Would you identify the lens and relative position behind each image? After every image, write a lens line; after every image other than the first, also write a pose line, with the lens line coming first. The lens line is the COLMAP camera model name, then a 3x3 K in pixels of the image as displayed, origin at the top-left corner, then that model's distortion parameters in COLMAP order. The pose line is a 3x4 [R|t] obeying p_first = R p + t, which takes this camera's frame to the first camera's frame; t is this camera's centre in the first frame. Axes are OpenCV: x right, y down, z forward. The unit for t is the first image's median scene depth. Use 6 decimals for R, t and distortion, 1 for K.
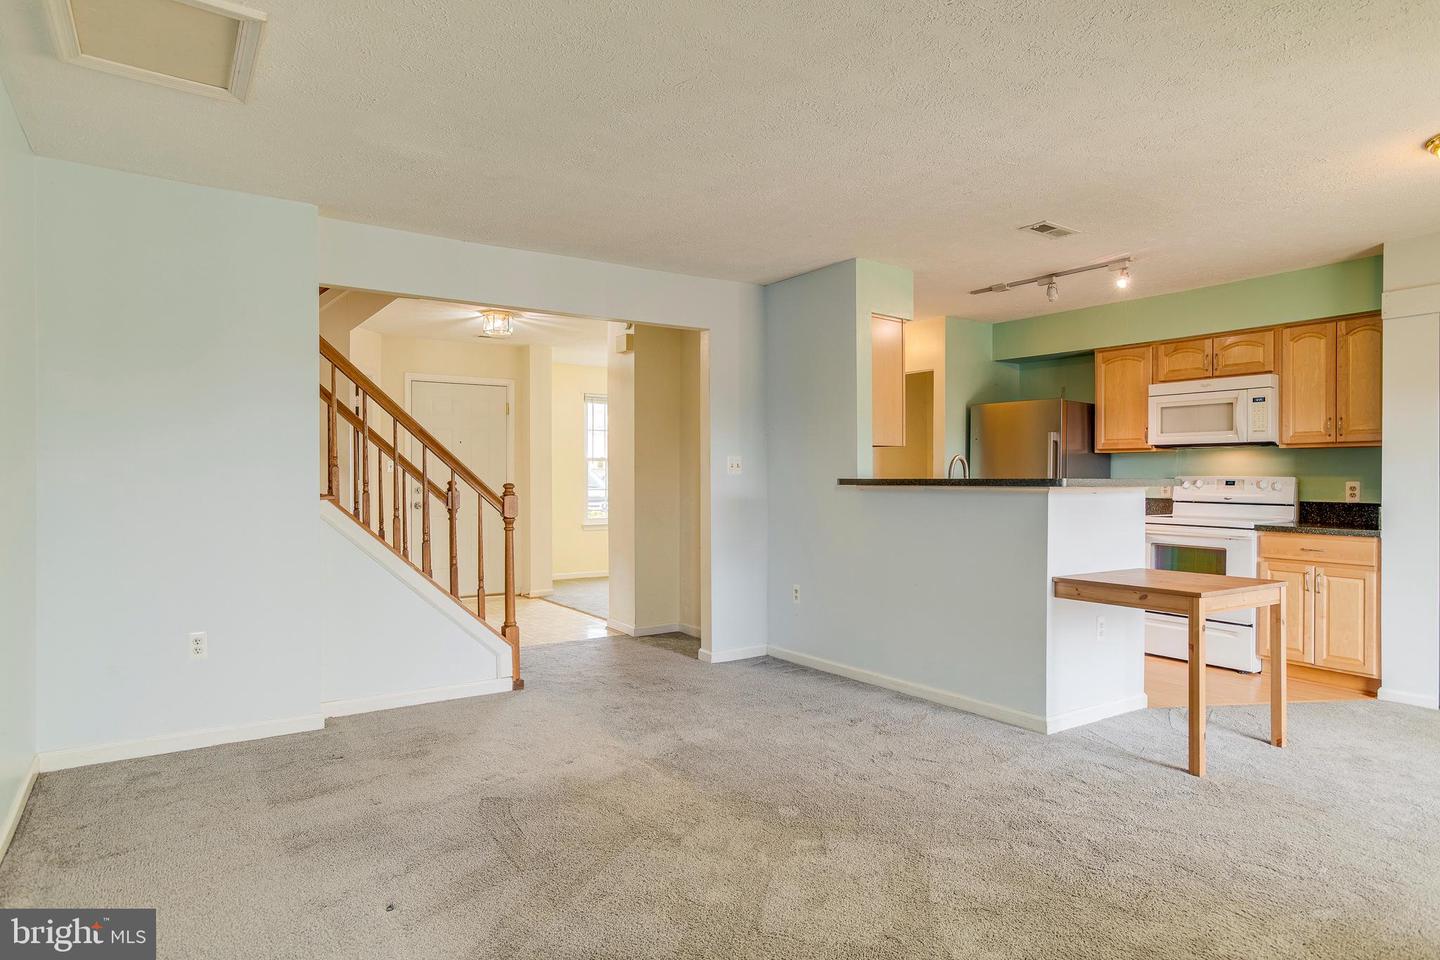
lens RADIAL K [[828.2, 0, 719.8], [0, 828.2, 475.6], [0, 0, 1]] dist [-0.054503, 0.048316]
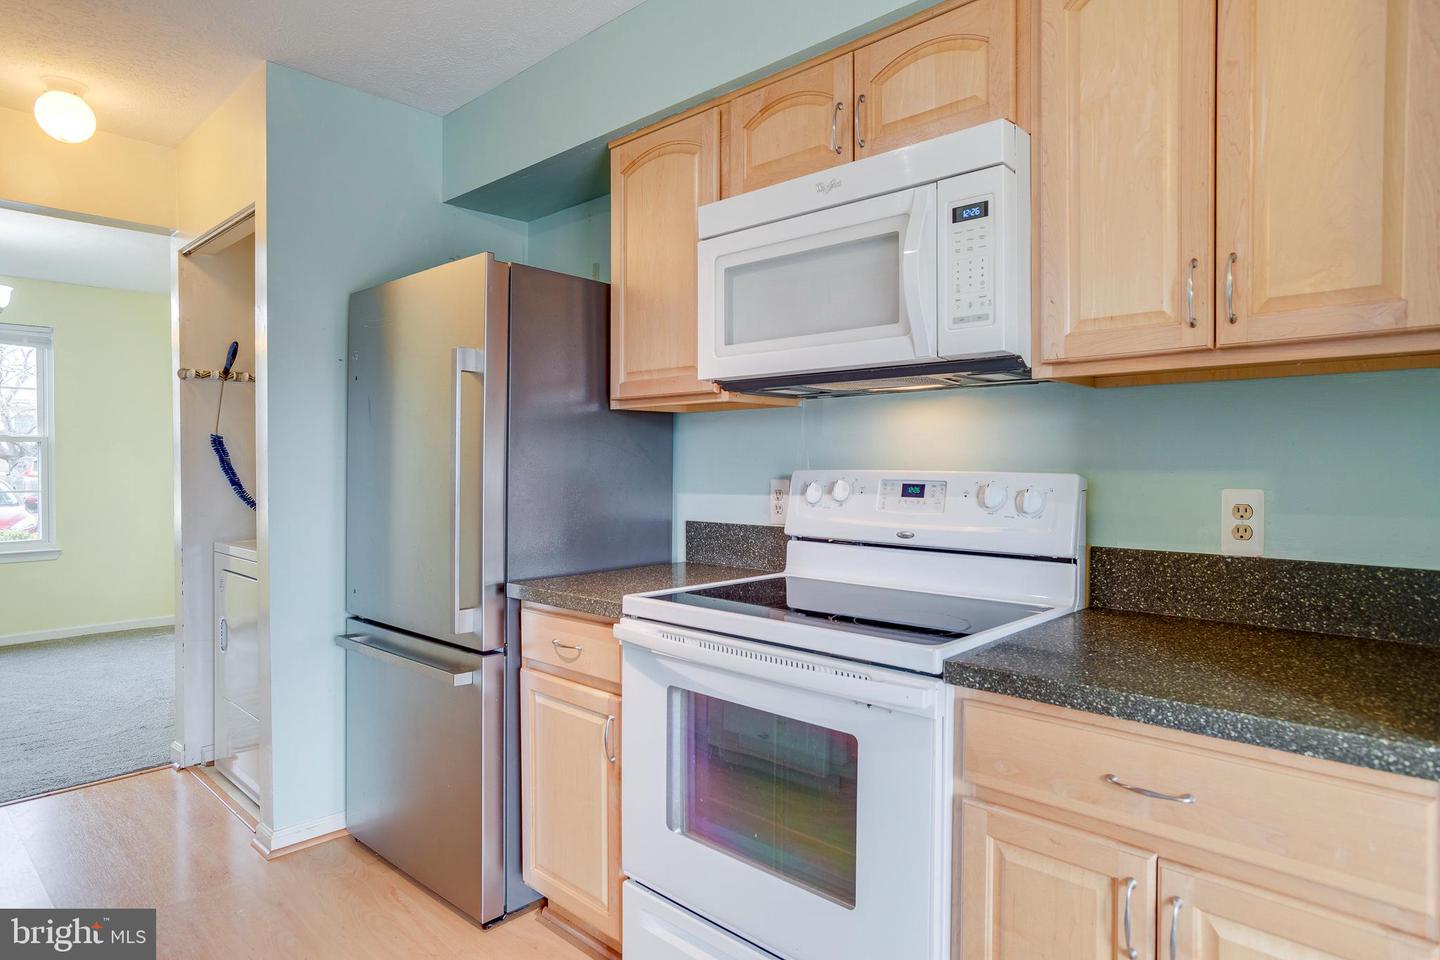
lens RADIAL K [[828.2, 0, 719.8], [0, 828.2, 475.6], [0, 0, 1]] dist [-0.054503, 0.048316]
pose [[0.977145, -0.007840, 0.212428, 0.512161], [0.004656, 0.999869, 0.015487, -0.003266], [-0.212522, -0.014144, 0.977054, 0.733632]]
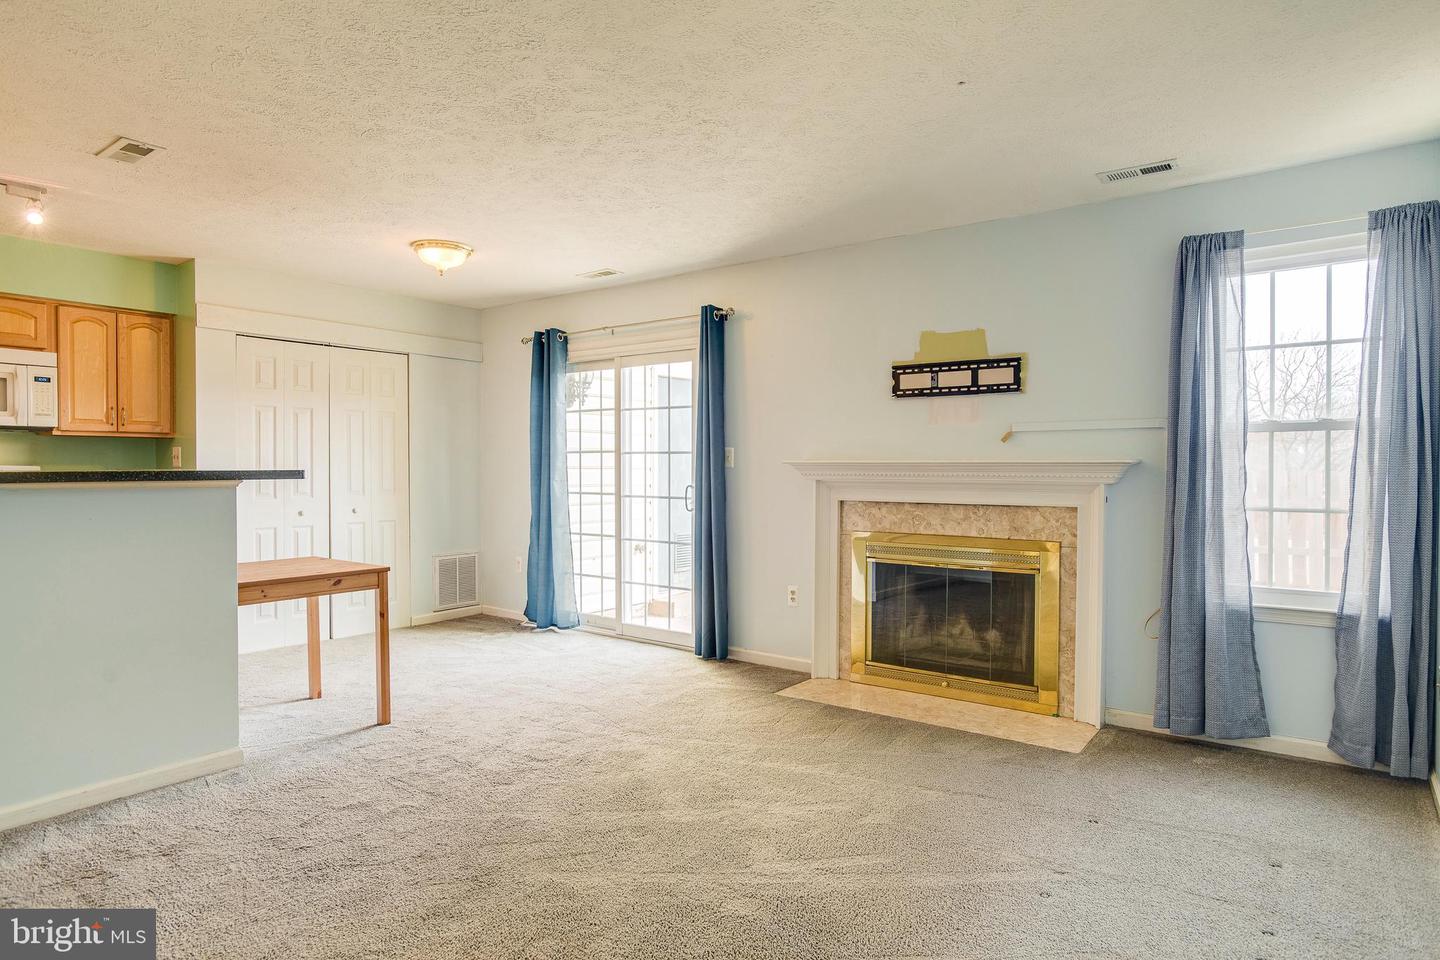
lens RADIAL K [[828.2, 0, 719.8], [0, 828.2, 475.6], [0, 0, 1]] dist [-0.054503, 0.048316]
pose [[-0.320632, -0.014783, 0.947088, -0.425494], [-0.002625, 0.999888, 0.014719, -0.003120], [-0.947200, 0.002233, -0.320635, 0.588545]]
